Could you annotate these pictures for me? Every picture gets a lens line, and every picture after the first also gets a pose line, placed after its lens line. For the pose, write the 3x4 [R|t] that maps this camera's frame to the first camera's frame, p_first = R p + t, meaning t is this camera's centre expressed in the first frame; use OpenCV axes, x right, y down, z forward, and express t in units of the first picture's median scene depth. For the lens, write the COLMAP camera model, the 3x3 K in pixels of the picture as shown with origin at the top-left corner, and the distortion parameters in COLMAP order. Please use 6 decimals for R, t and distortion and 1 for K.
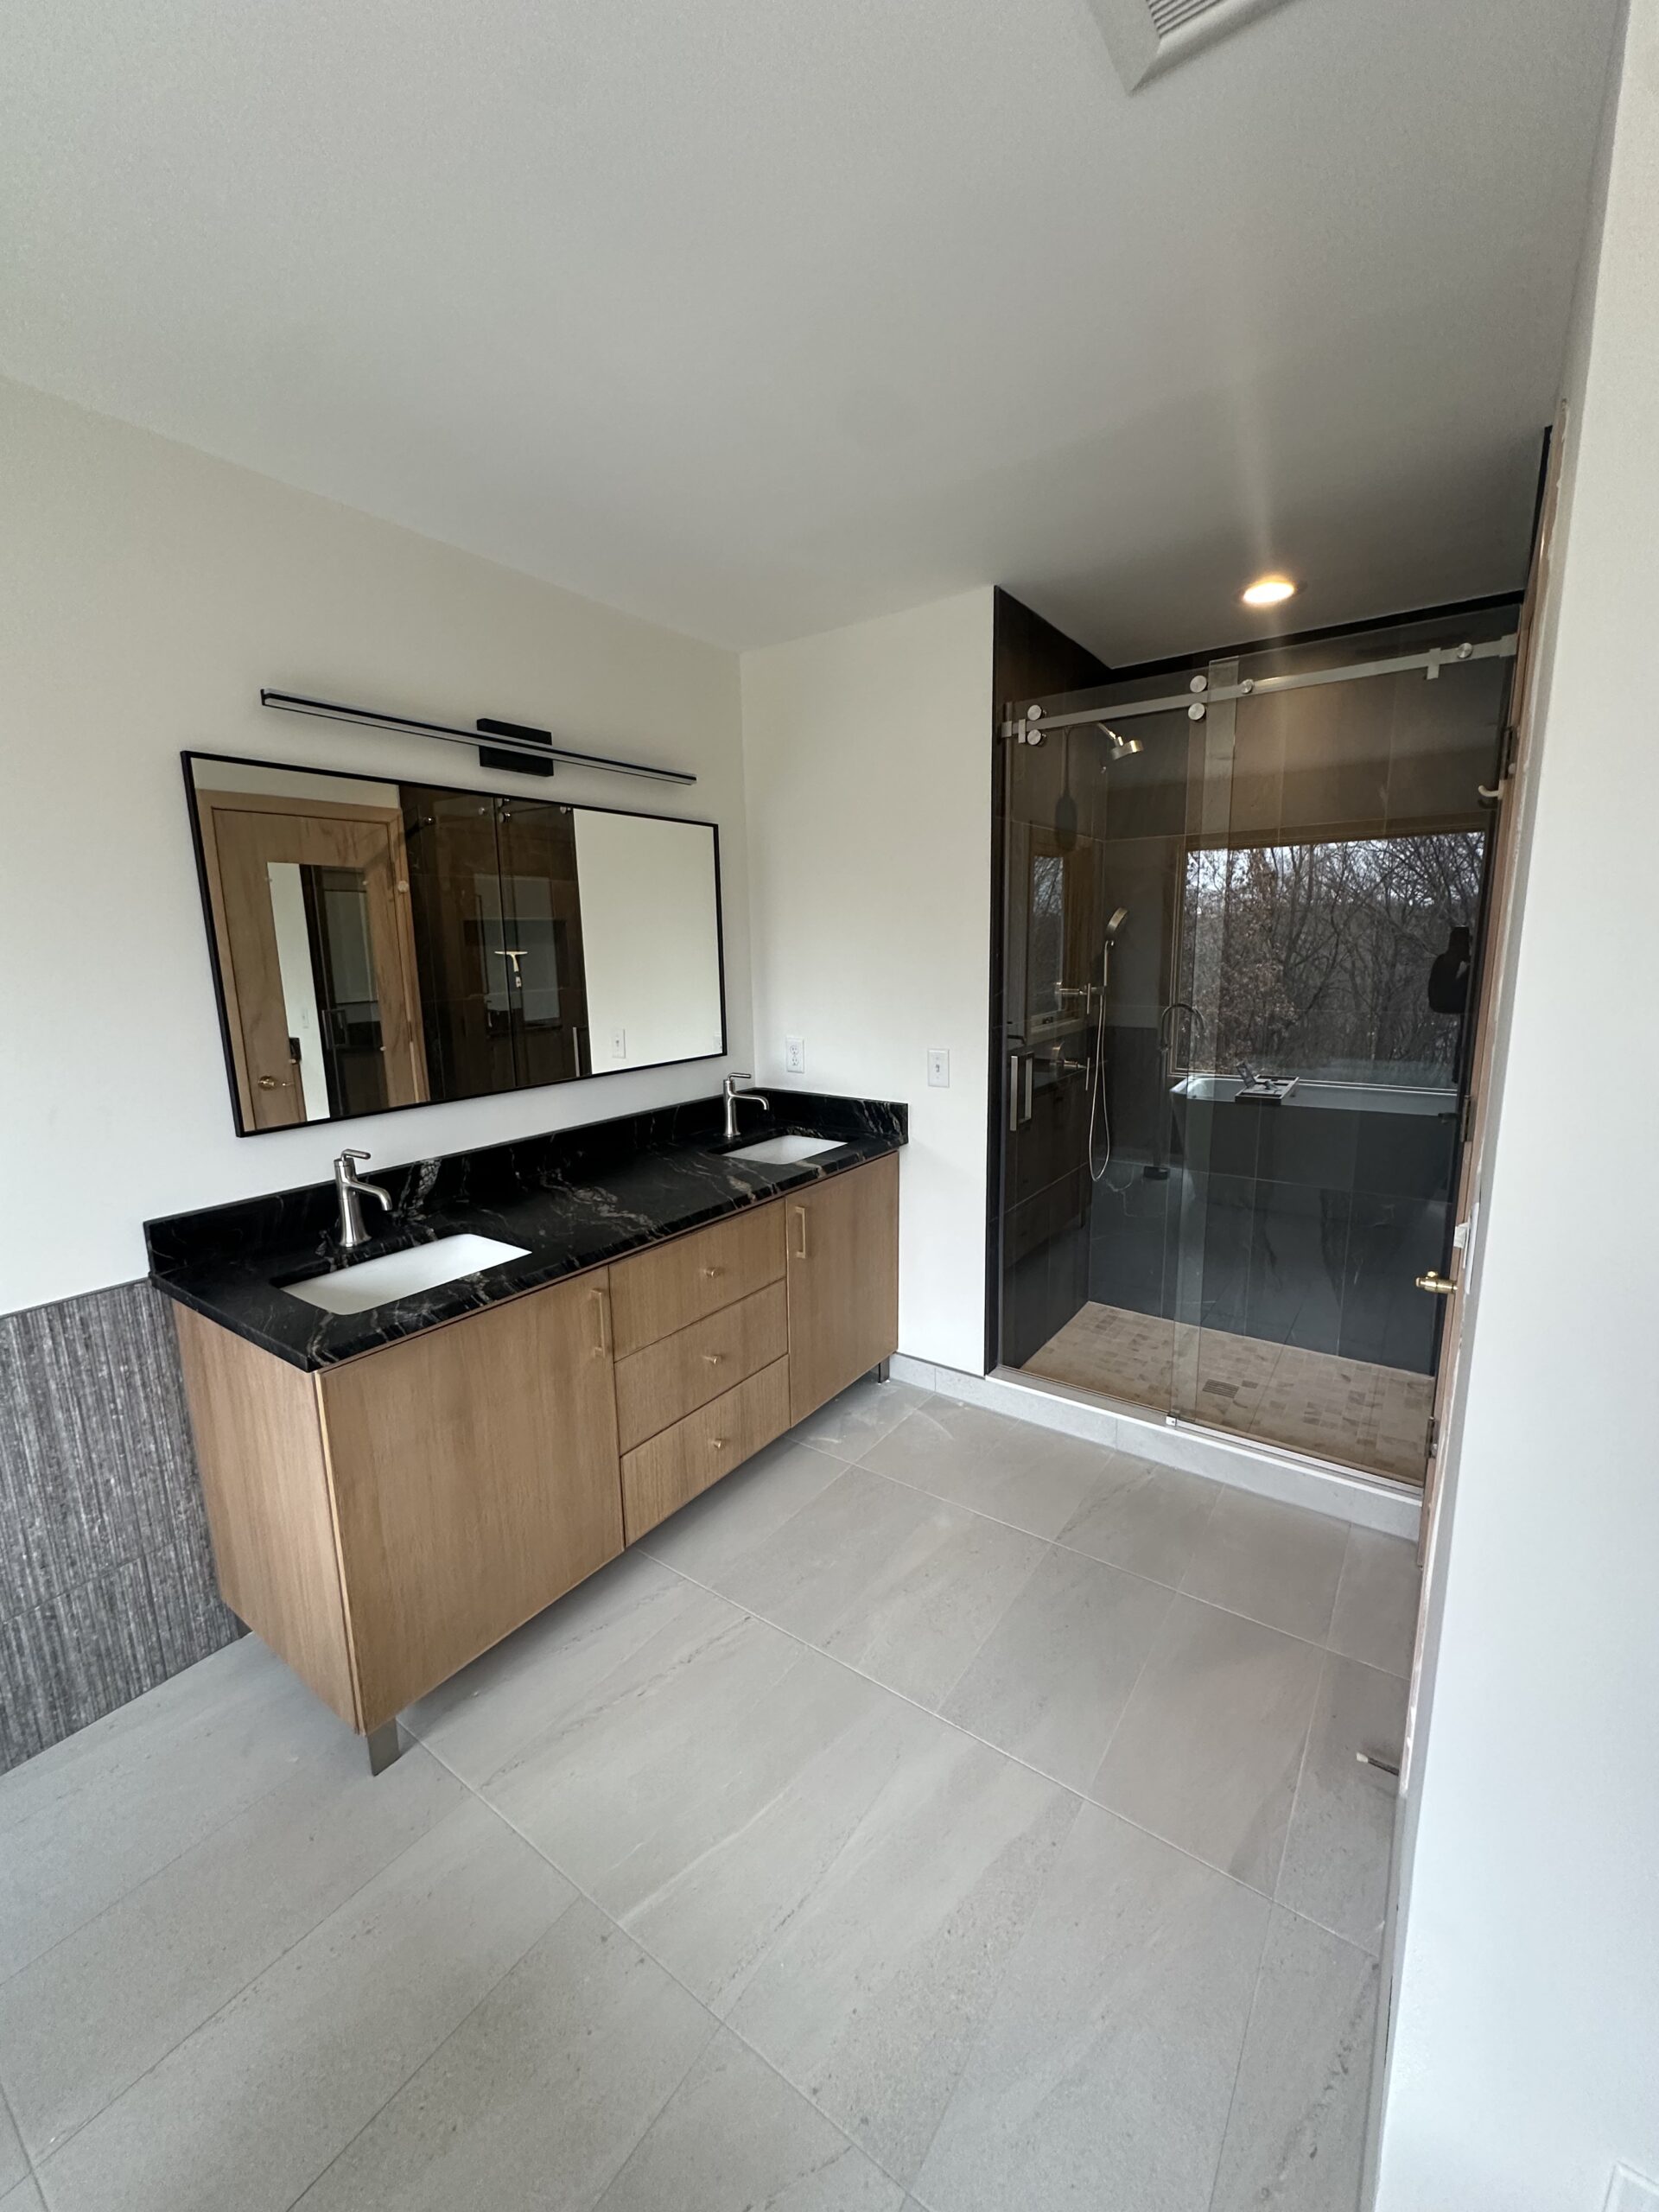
lens RADIAL K [[882.9, 0, 832.7], [0, 882.9, 1104.6], [0, 0, 1]] dist [-0.004258, 0.001755]
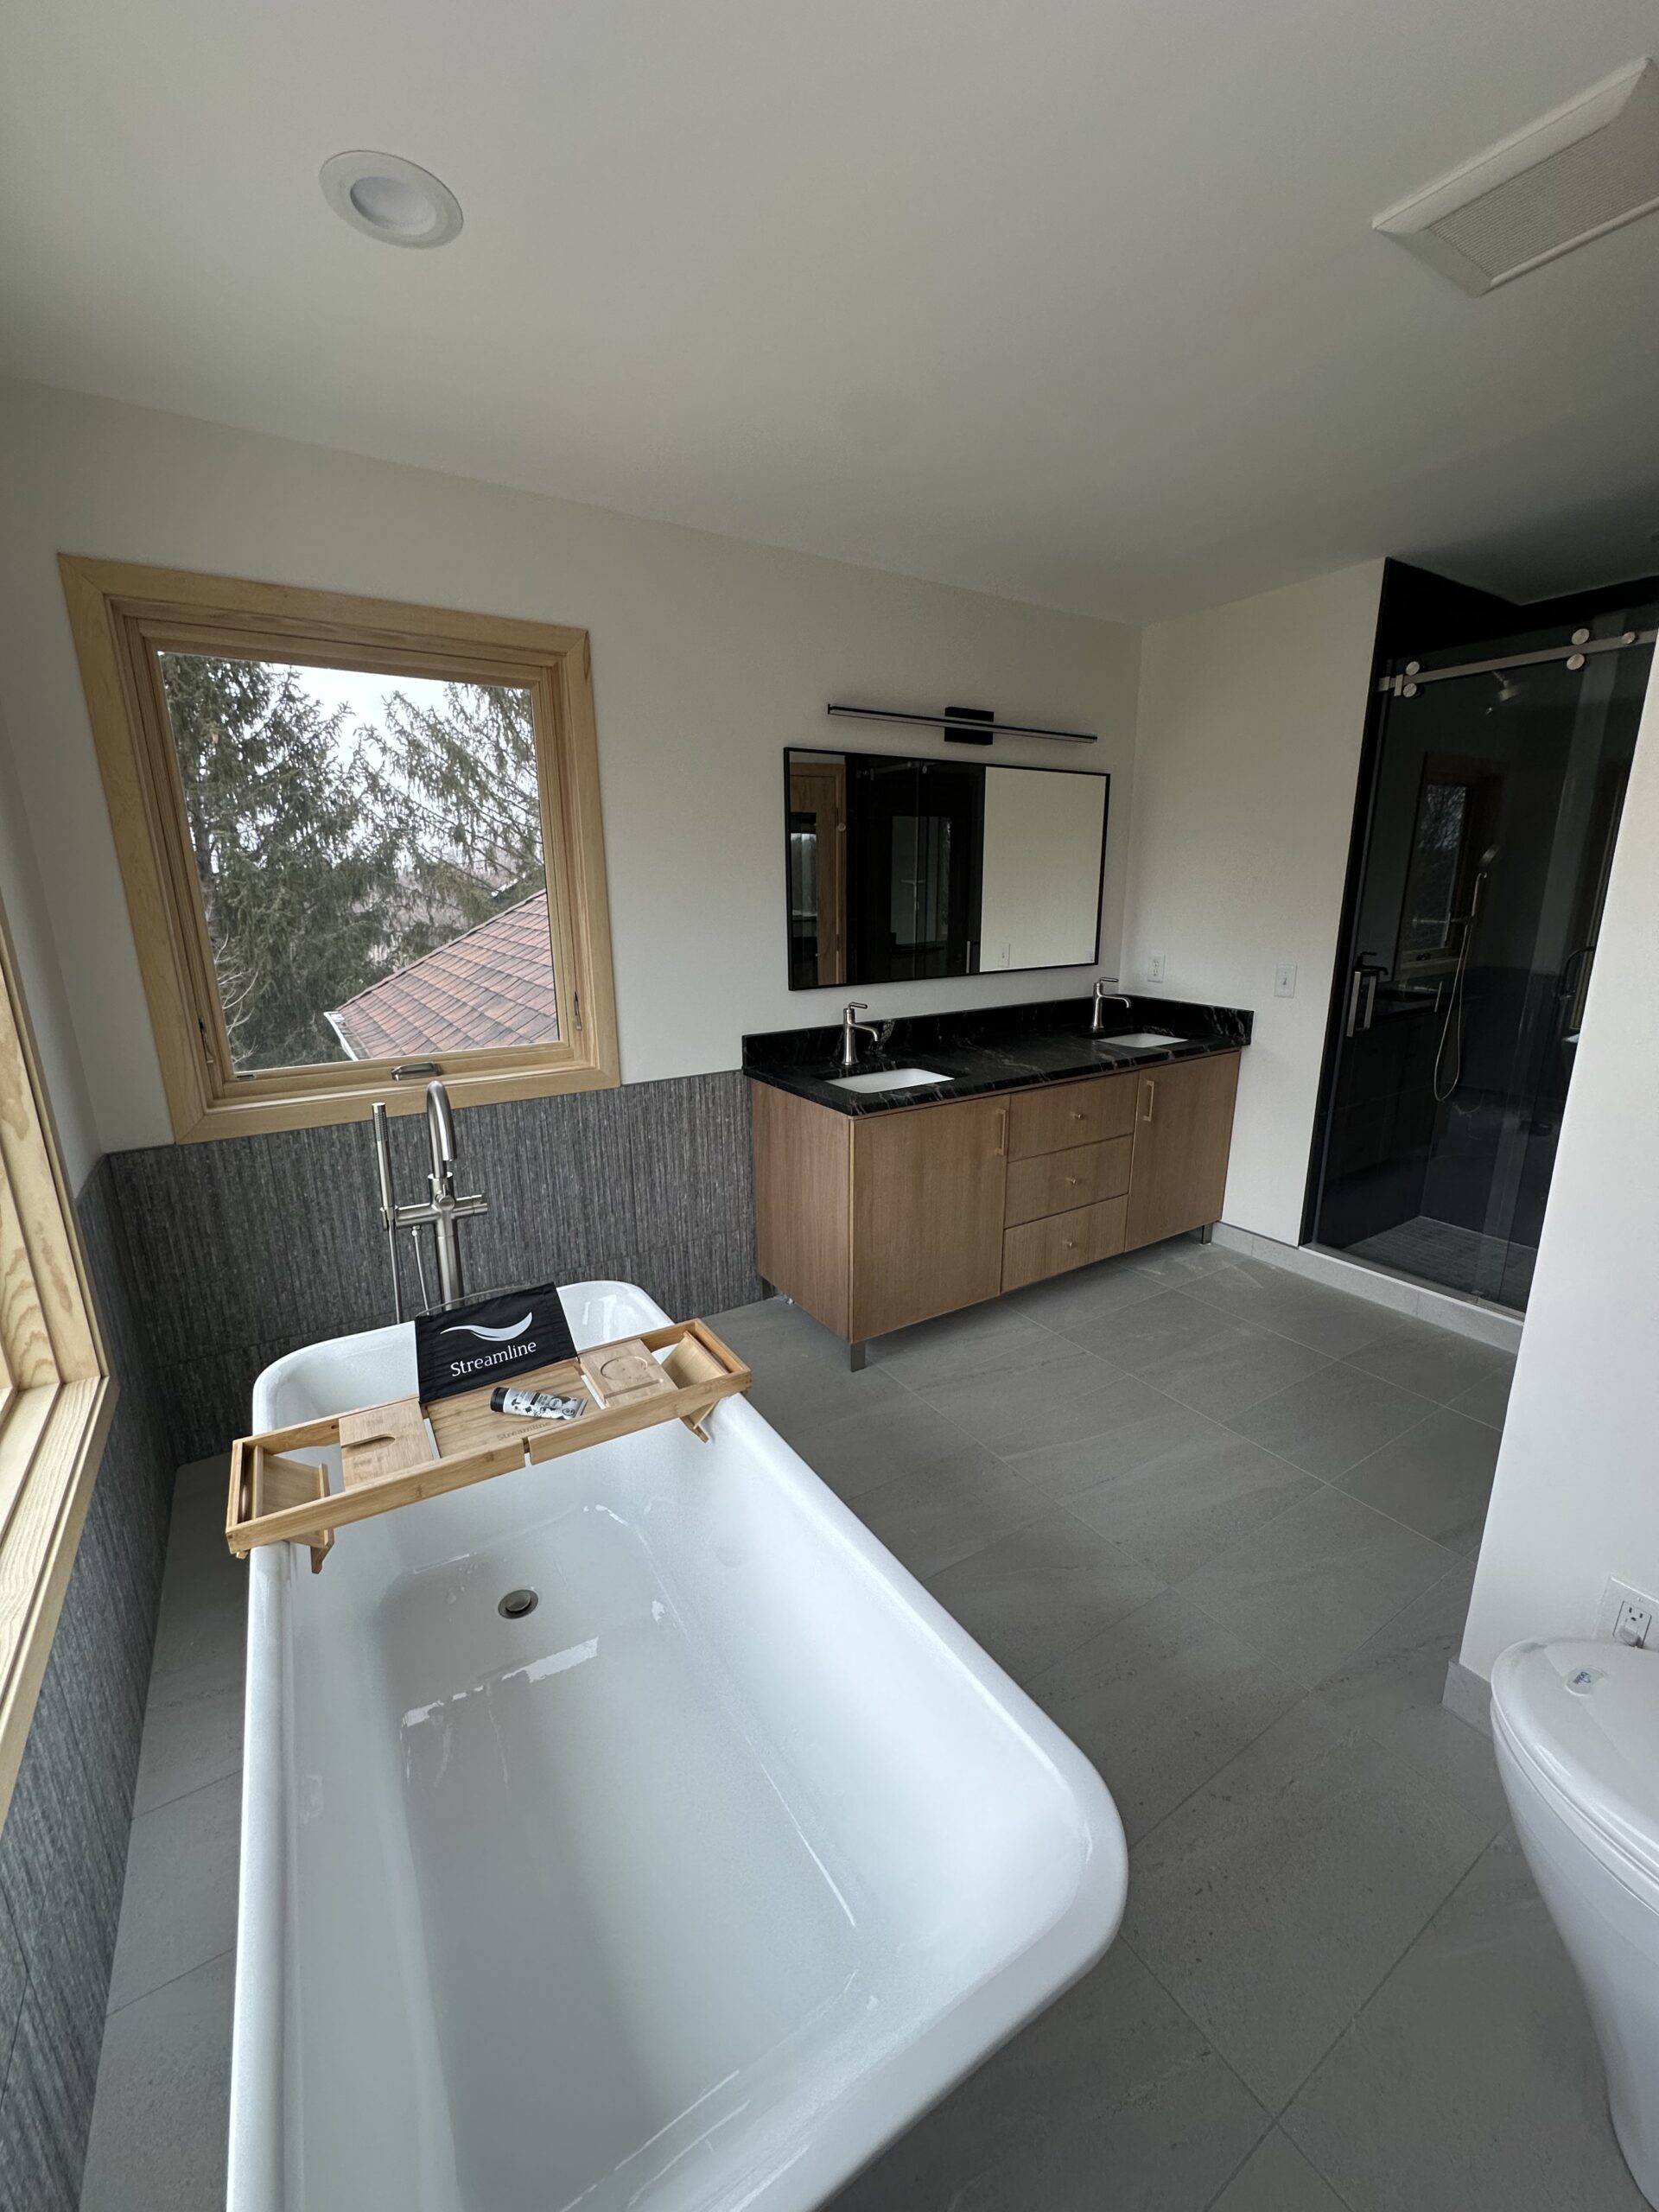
lens RADIAL K [[882.9, 0, 830.7], [0, 882.9, 1105.7], [0, 0, 1]] dist [-0.004258, 0.001755]
pose [[0.927970, 0.101257, -0.358634, -0.005143], [-0.075763, 0.993541, 0.084480, 0.085127], [0.364871, -0.051224, 0.929648, -0.393461]]
